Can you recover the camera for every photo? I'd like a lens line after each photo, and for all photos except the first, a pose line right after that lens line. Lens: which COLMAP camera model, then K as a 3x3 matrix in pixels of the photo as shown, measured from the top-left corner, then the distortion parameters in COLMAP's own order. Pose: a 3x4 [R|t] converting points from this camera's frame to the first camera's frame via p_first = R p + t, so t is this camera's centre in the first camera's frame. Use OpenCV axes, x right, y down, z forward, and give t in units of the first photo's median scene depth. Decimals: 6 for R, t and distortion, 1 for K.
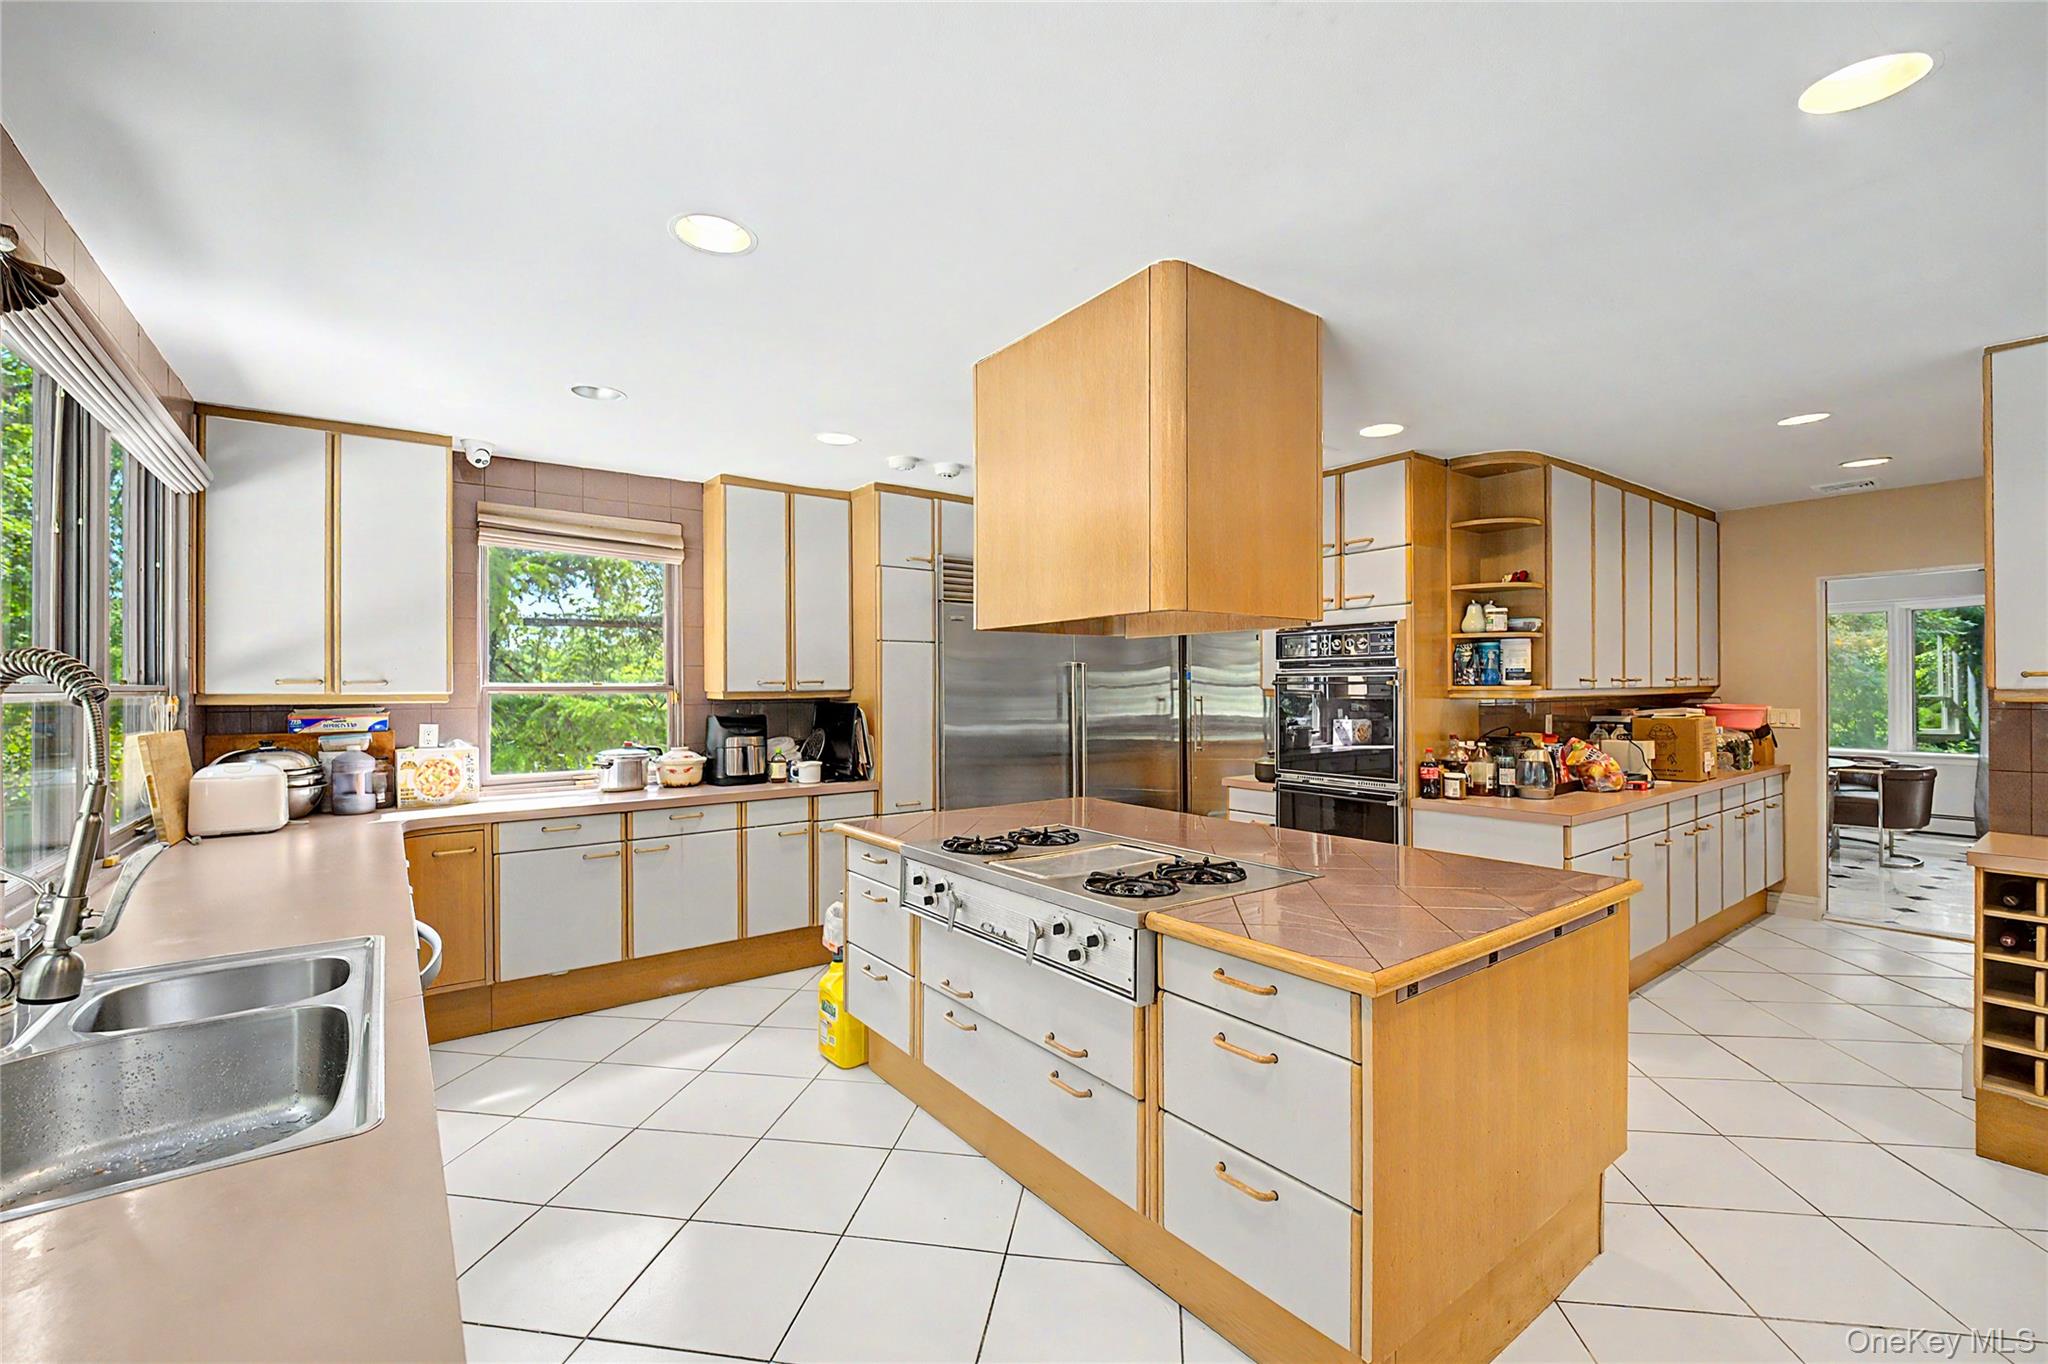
lens RADIAL K [[860.6, 0, 1026.1], [0, 860.6, 681.7], [0, 0, 1]] dist [-0.007615, -0.000203]
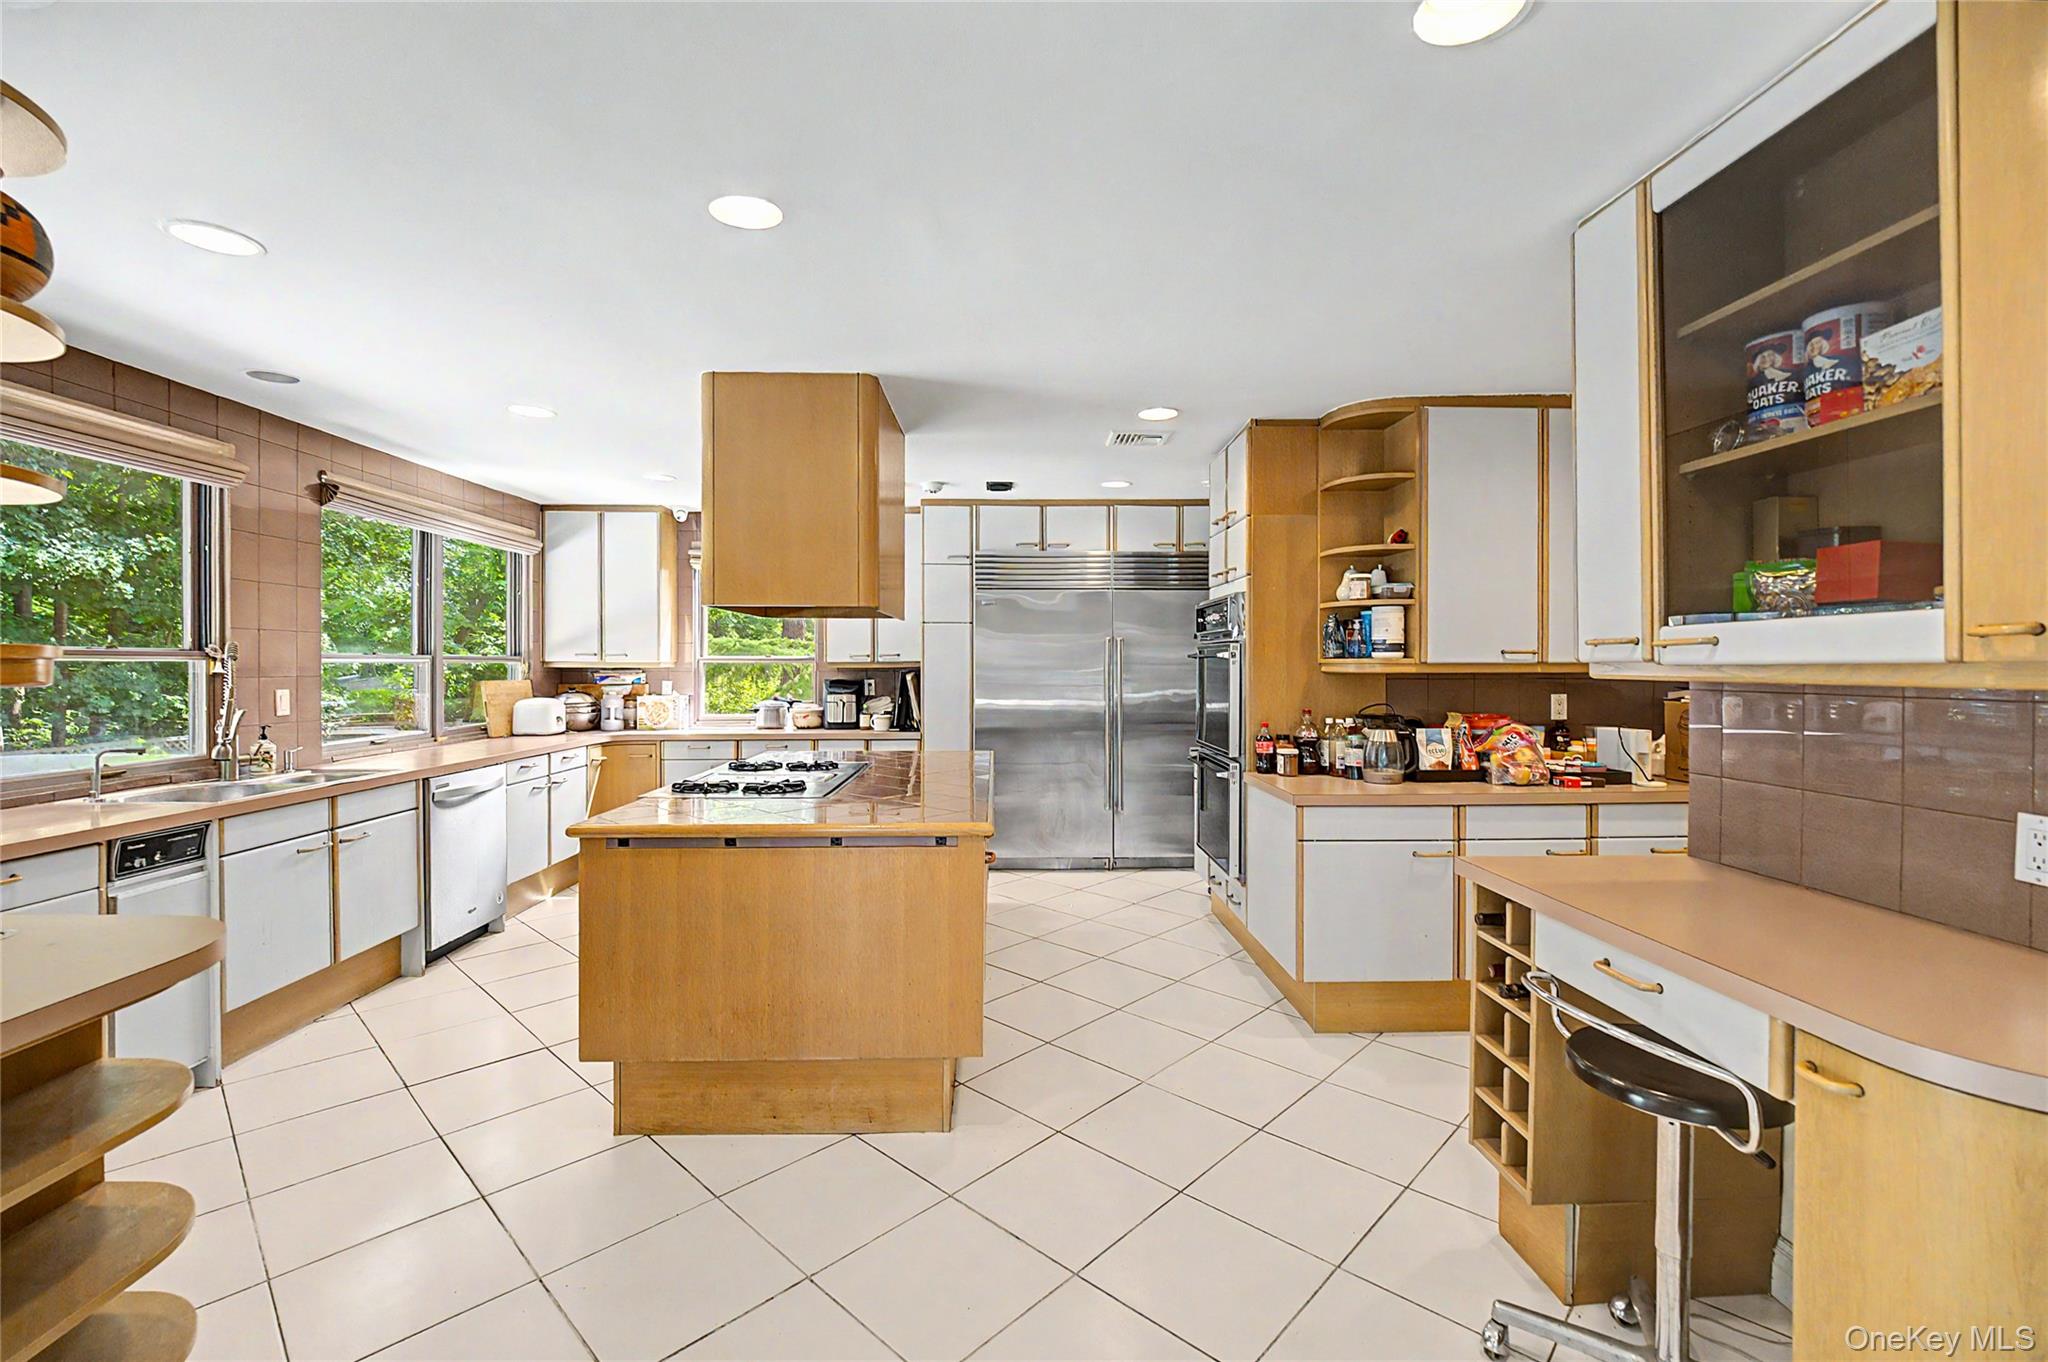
lens RADIAL K [[863.8, 0, 1041.7], [0, 863.8, 667.6], [0, 0, 1]] dist [-0.019940, -0.001165]
pose [[0.828158, 0.007439, -0.560446, 0.780171], [-0.000420, 0.999920, 0.012652, 0.002894], [0.560495, -0.010242, 0.828094, 0.044121]]
